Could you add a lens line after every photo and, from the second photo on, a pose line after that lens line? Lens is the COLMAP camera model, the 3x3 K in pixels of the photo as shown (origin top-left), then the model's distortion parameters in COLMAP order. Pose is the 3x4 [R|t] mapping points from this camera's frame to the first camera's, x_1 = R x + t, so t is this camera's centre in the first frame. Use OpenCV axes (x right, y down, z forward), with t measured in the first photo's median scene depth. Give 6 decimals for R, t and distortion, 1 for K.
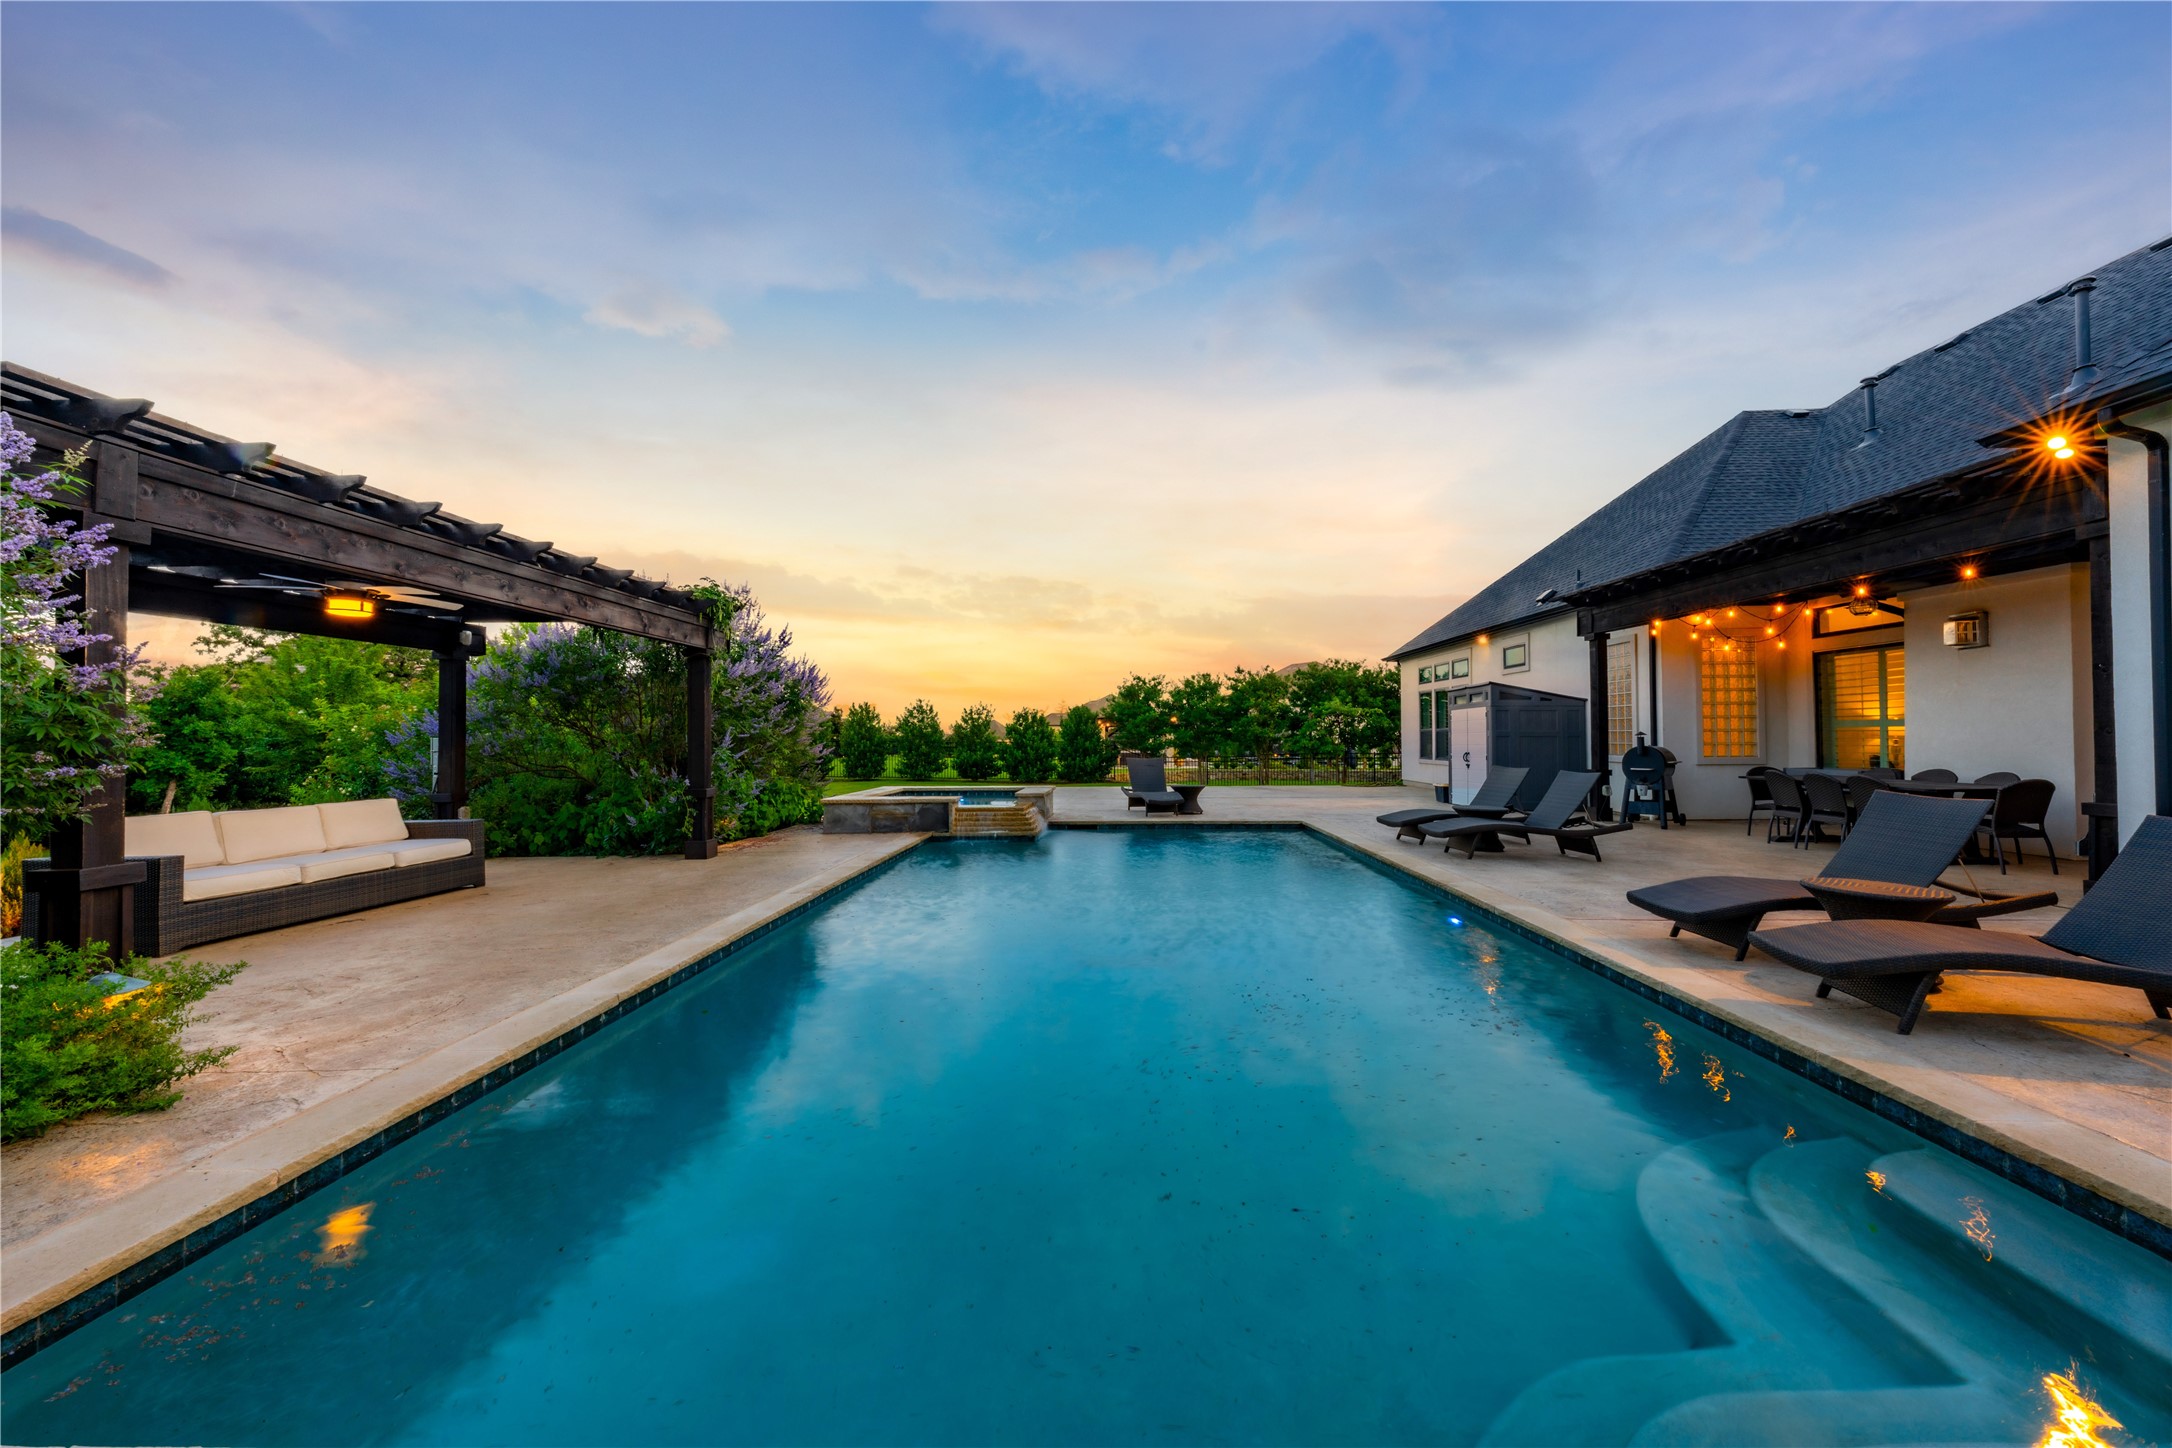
lens RADIAL K [[786.1, 0, 1083.7], [0, 786.1, 728.6], [0, 0, 1]] dist [0.001294, 0.000055]
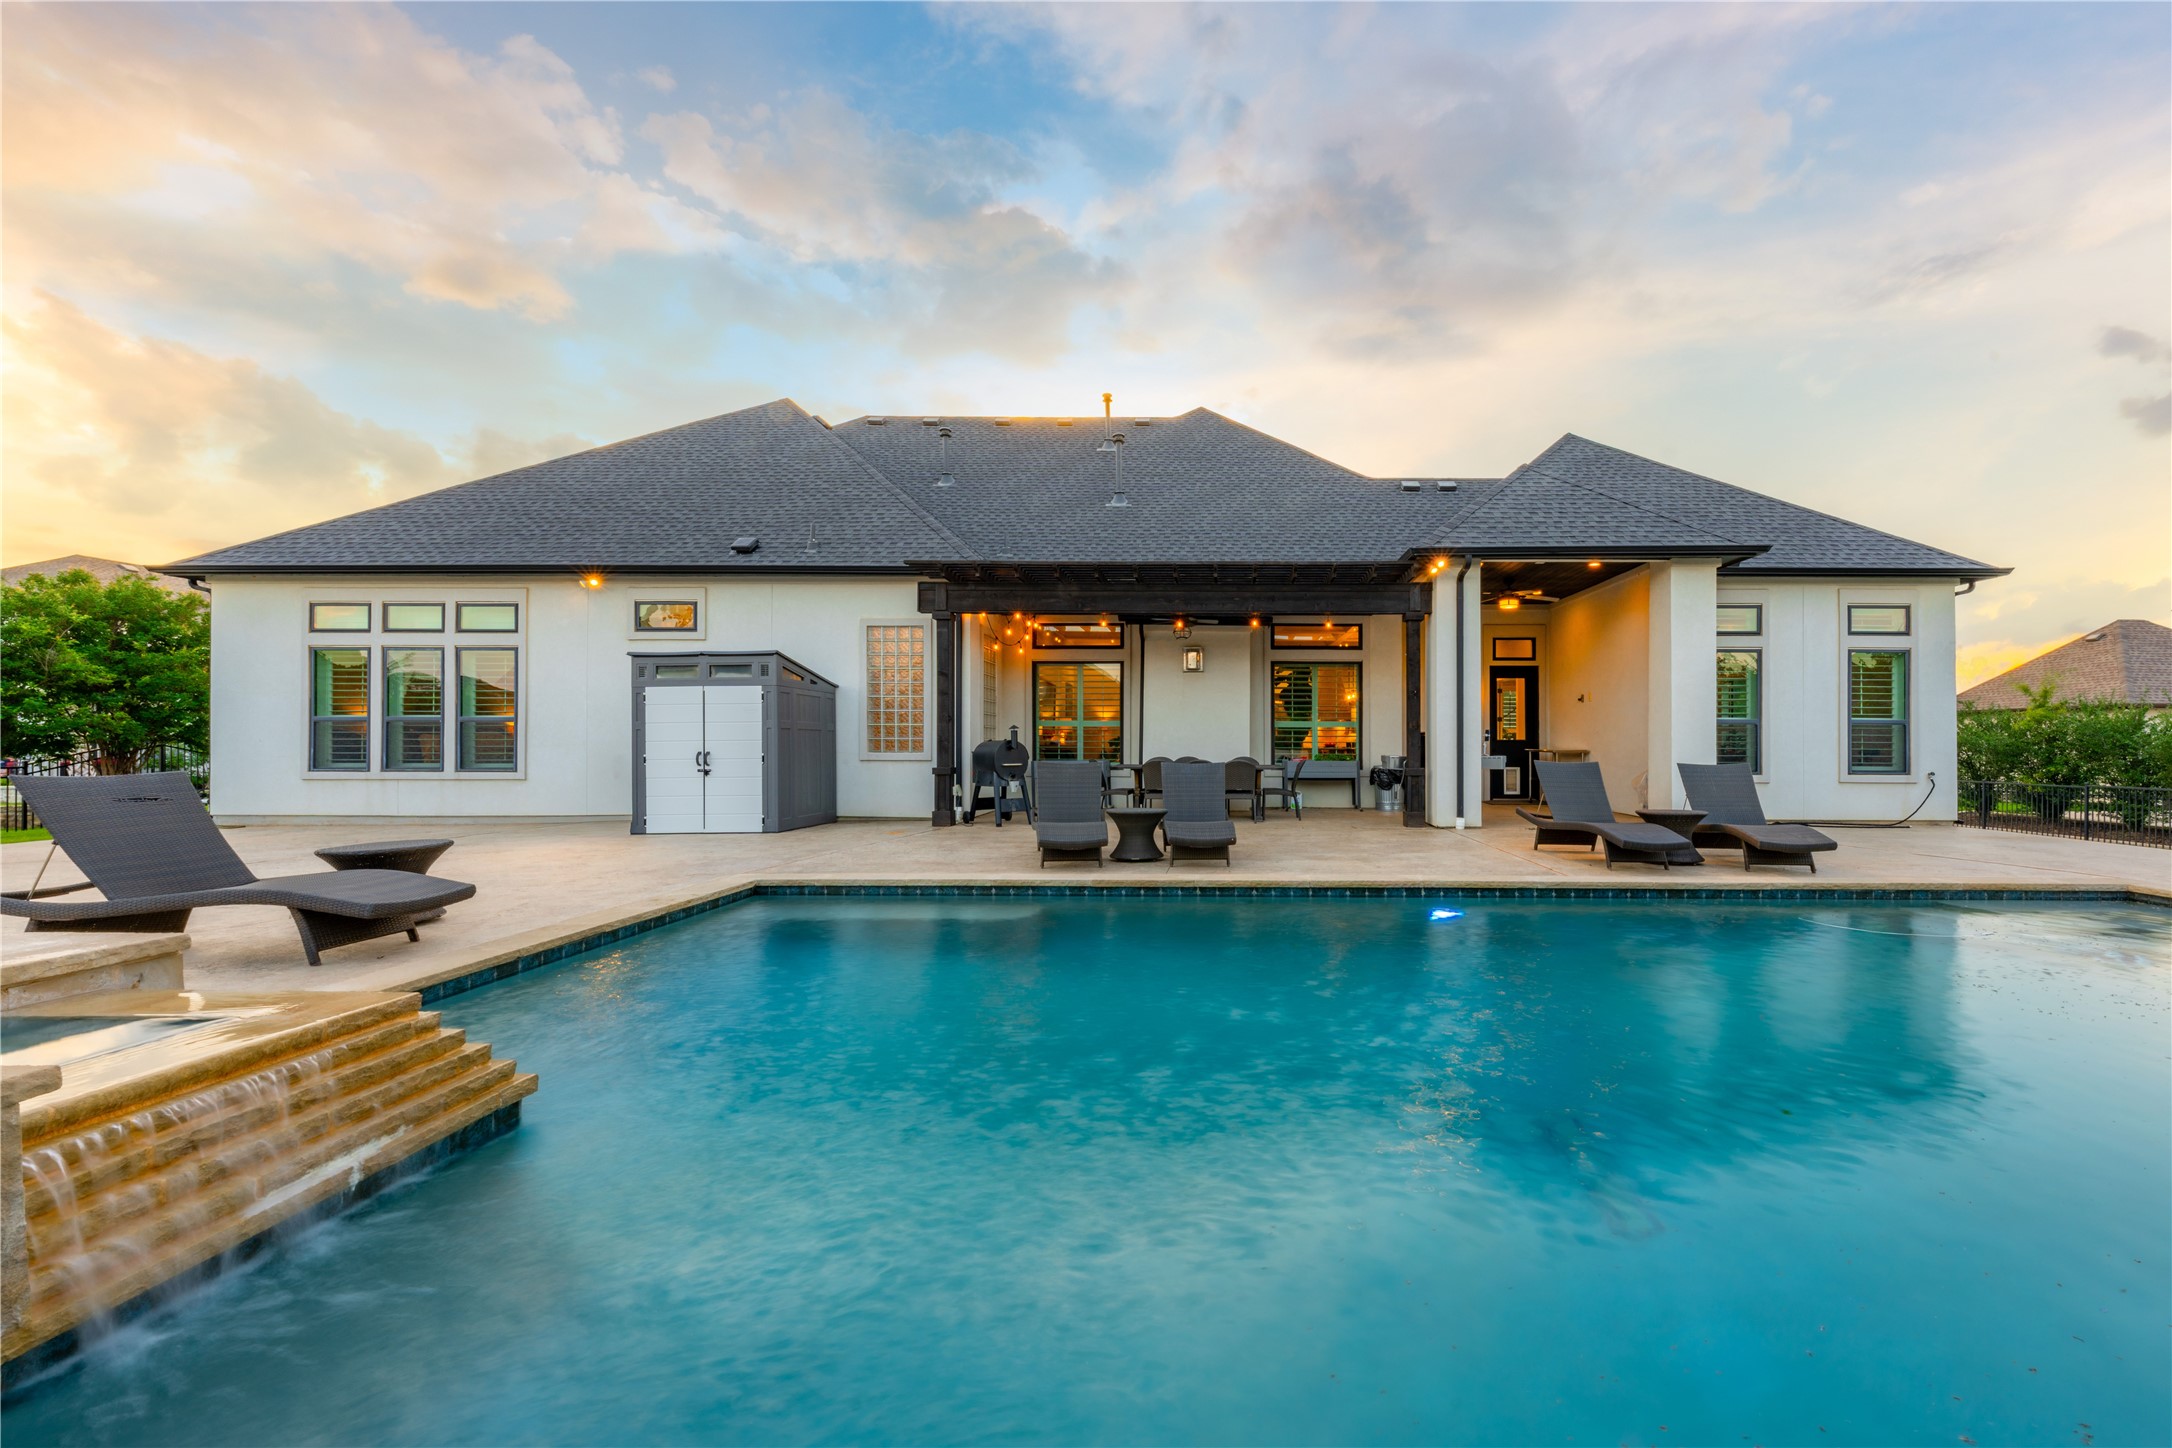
lens RADIAL K [[847.4, 0, 1171.9], [0, 847.4, 748.4], [0, 0, 1]] dist [-0.002885, -0.000600]
pose [[-0.015778, -0.001838, 0.999874, -0.308419], [-0.014098, 0.999899, 0.001615, 0.026585], [-0.999776, -0.014070, -0.015802, 0.791033]]
